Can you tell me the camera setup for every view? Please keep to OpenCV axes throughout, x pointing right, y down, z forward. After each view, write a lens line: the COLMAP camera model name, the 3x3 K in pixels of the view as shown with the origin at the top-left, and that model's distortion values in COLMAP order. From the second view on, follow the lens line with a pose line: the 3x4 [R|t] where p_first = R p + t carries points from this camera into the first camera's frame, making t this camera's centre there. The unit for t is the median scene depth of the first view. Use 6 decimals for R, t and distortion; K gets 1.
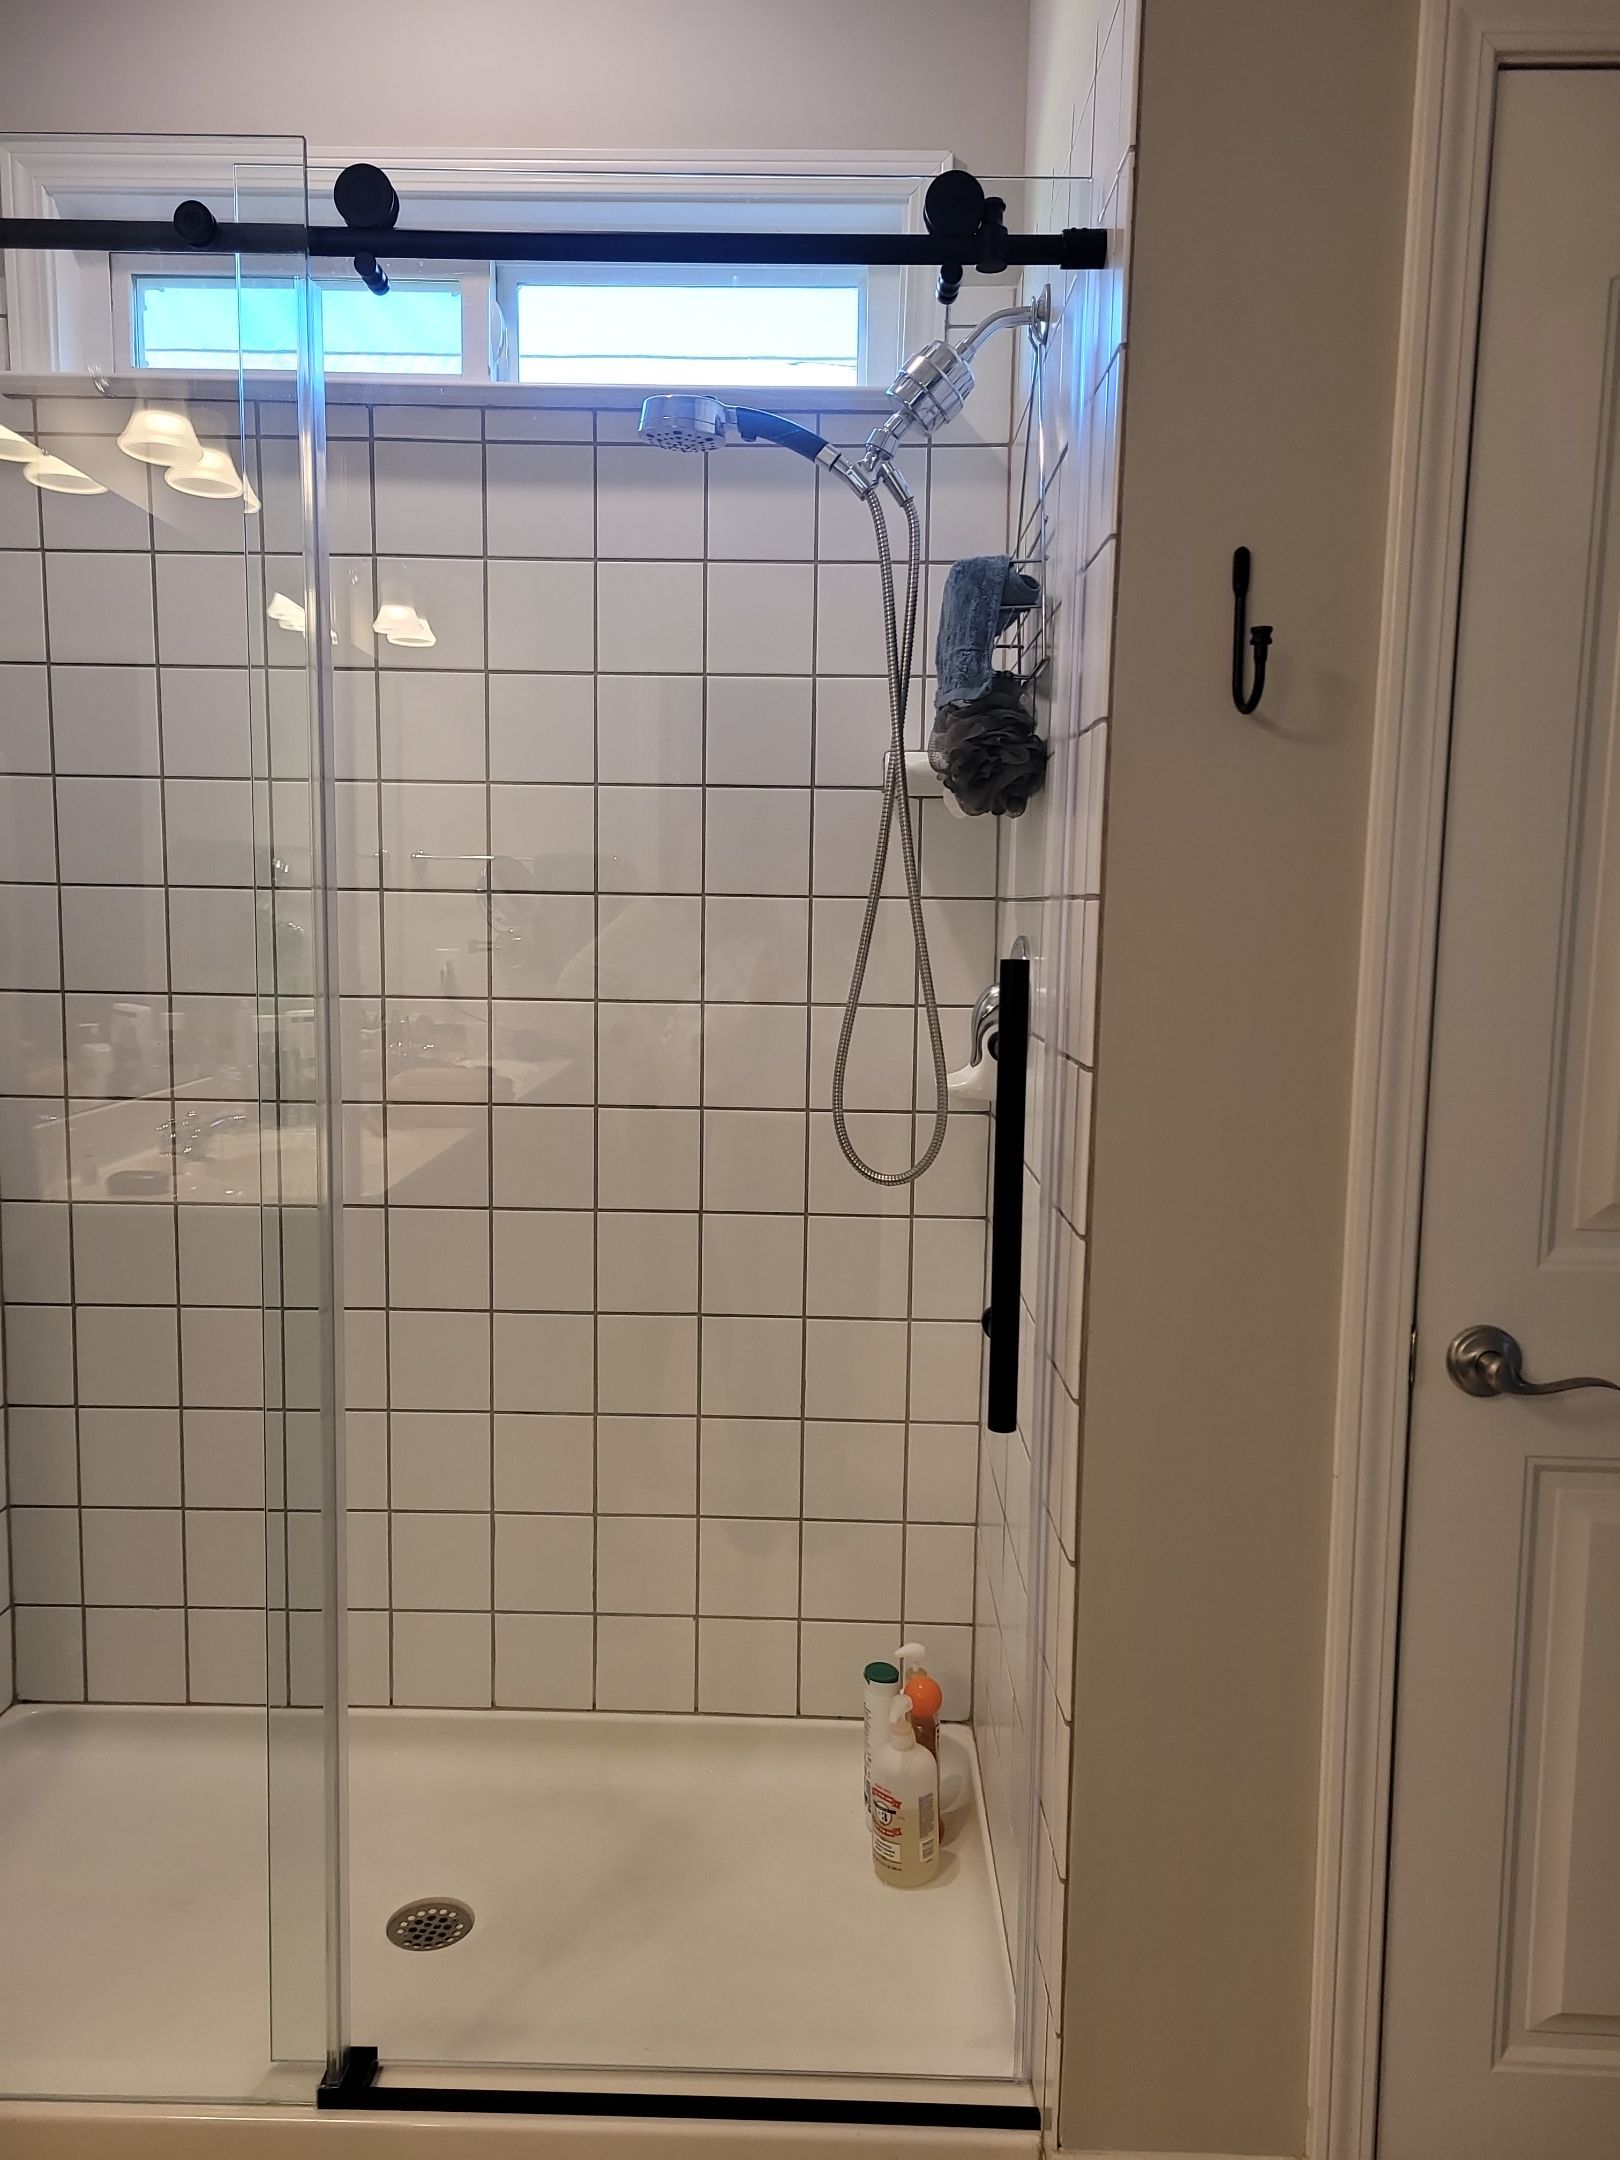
lens RADIAL K [[1554.6, 0, 802.0], [0, 1554.6, 1088.3], [0, 0, 1]] dist [0.045298, -0.002523]
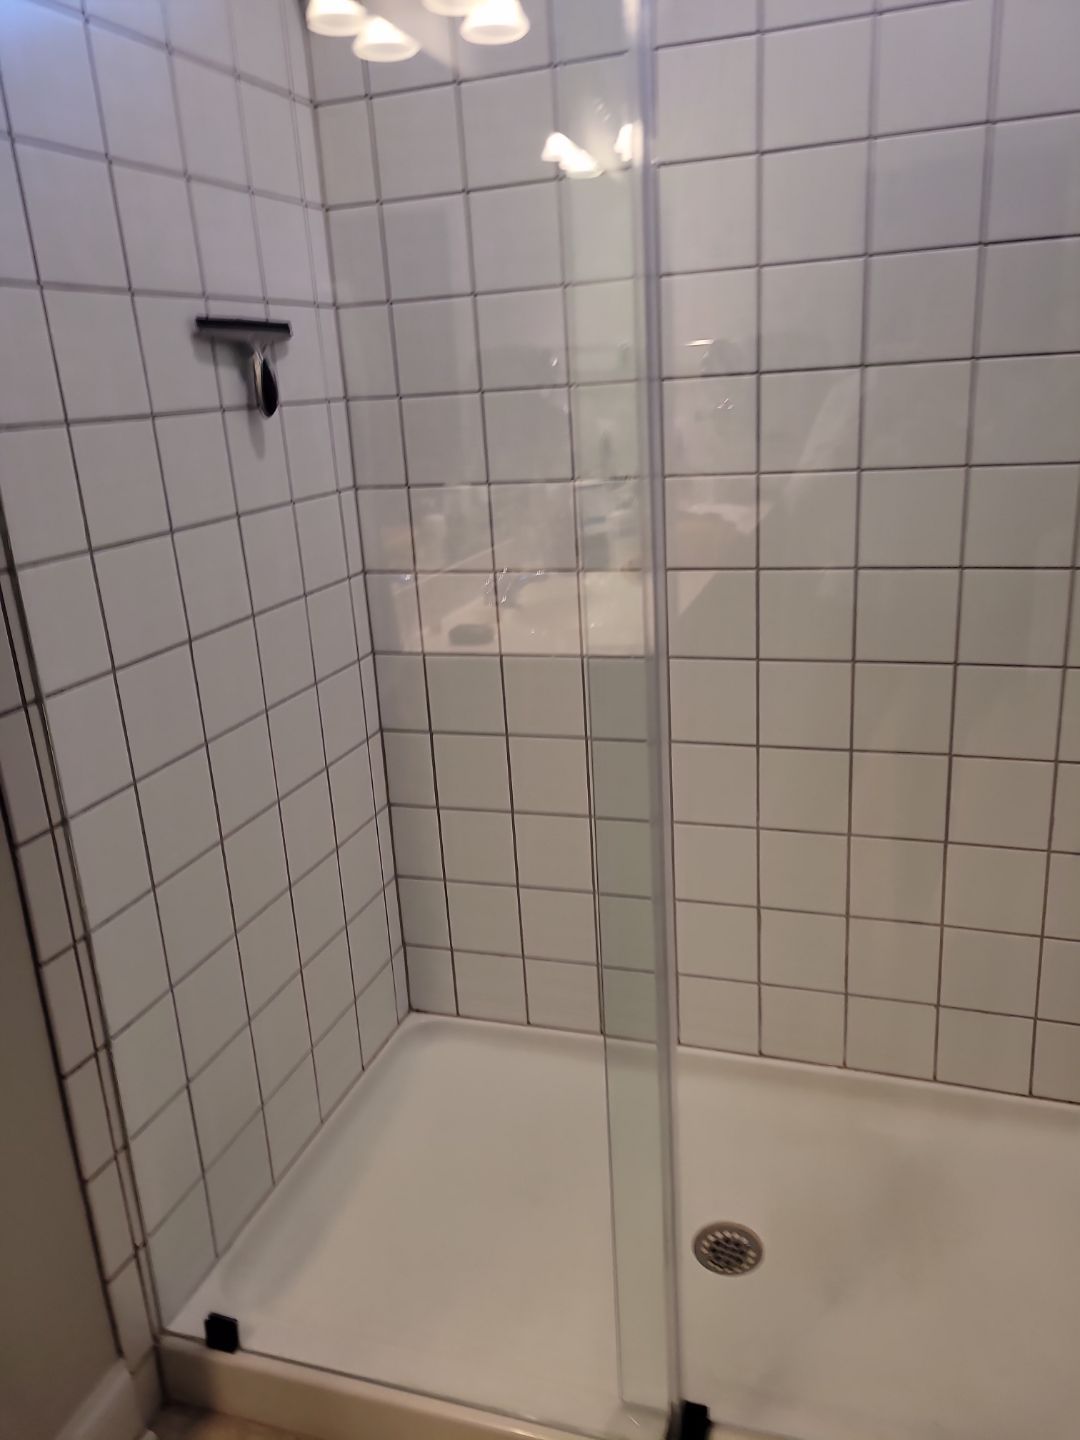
lens RADIAL K [[1031.1, 0, 541.9], [0, 1031.1, 702.4], [0, 0, 1]] dist [0.044690, 0.003519]
pose [[0.947804, 0.020900, -0.318167, -0.120133], [0.037425, 0.983660, 0.176101, -0.029742], [0.316649, -0.178816, 0.931535, 0.271570]]
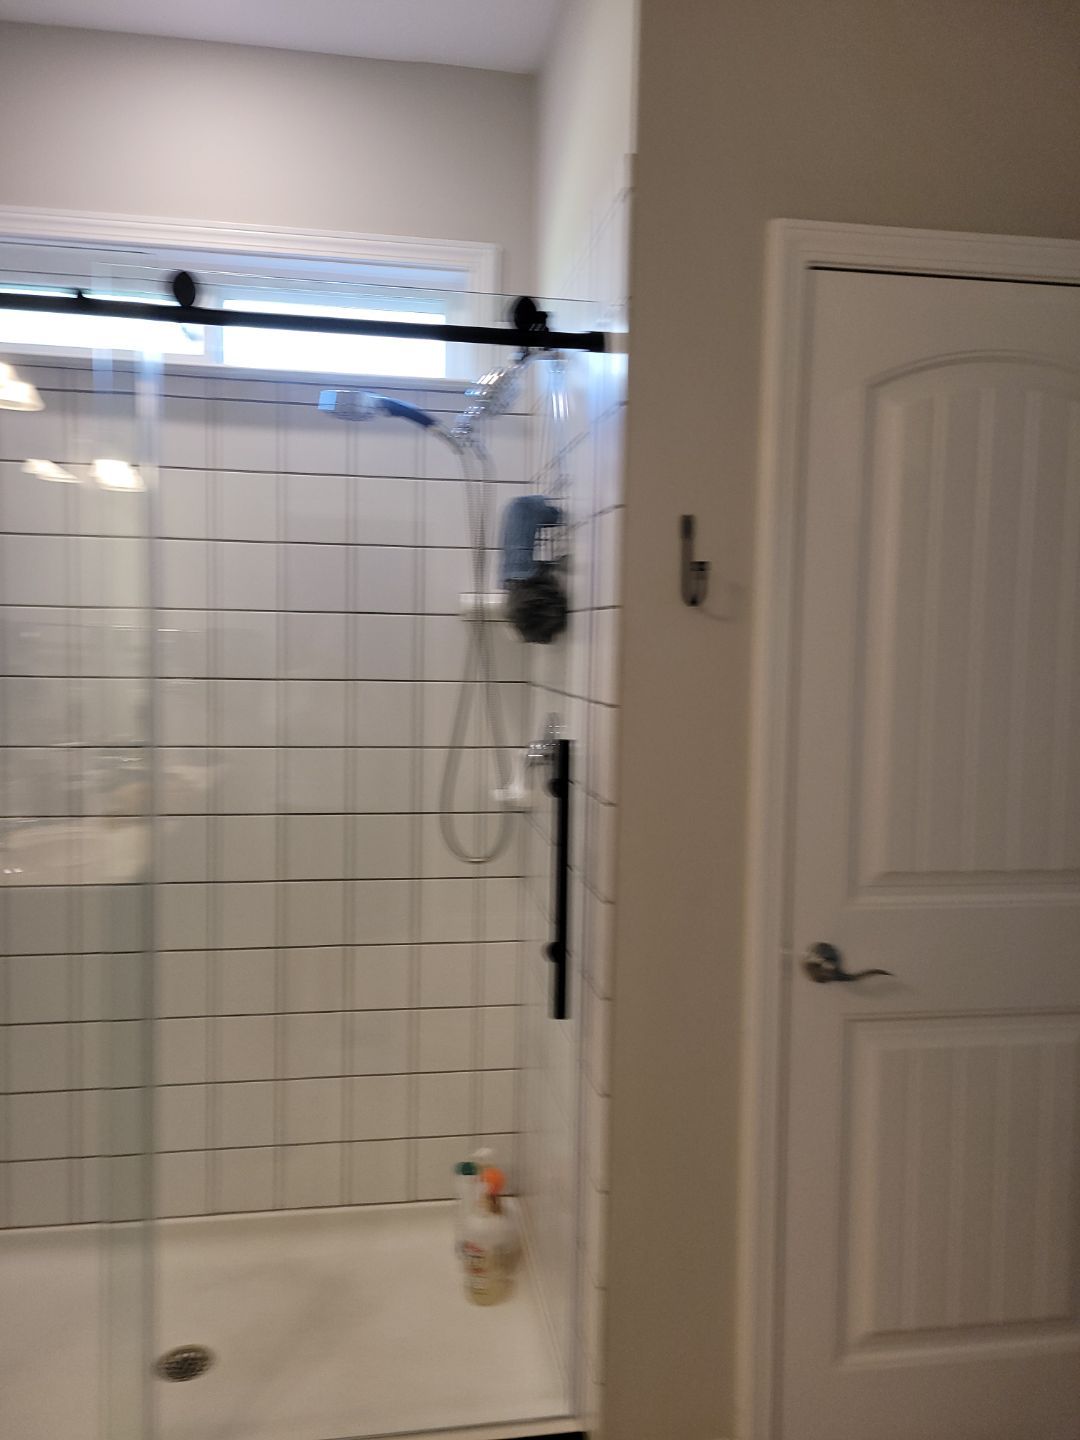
lens RADIAL K [[1031.1, 0, 541.9], [0, 1031.1, 702.4], [0, 0, 1]] dist [0.044690, 0.003519]
pose [[0.983470, 0.002876, 0.181048, -0.076147], [0.007990, 0.998211, -0.059258, -0.043977], [-0.180895, 0.059725, 0.981687, -0.099547]]
